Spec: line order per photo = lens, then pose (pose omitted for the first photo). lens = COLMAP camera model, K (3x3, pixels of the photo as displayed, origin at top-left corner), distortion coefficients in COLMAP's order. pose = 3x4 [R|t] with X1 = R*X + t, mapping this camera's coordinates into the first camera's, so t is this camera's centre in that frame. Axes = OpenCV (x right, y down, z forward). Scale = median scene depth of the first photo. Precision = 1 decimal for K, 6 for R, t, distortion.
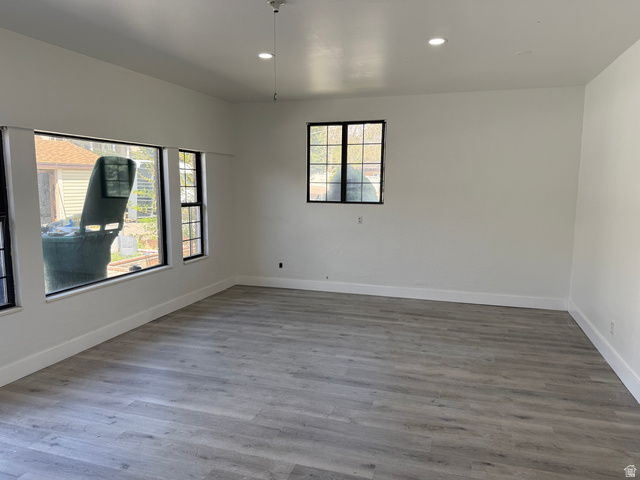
lens RADIAL K [[449.9, 0, 320.5], [0, 449.9, 242.9], [0, 0, 1]] dist [0.033443, -0.019115]
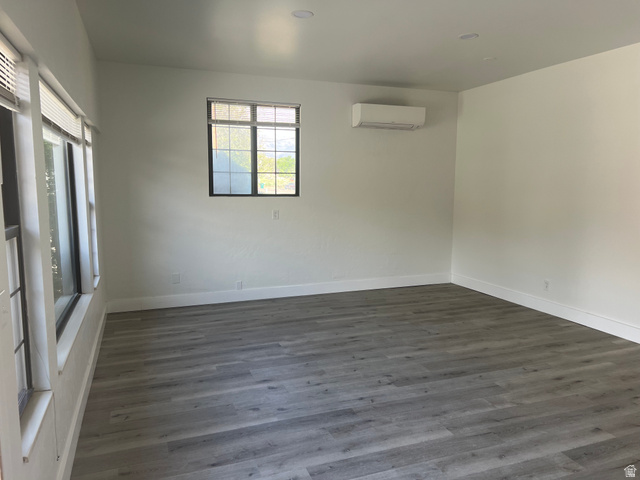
lens RADIAL K [[488.5, 0, 320.1], [0, 488.5, 236.3], [0, 0, 1]] dist [0.021131, 0.003280]
pose [[0.787184, -0.076306, 0.611979, -0.600124], [0.085073, 0.996265, 0.014793, -0.020298], [-0.610822, 0.040418, 0.790735, 0.252971]]
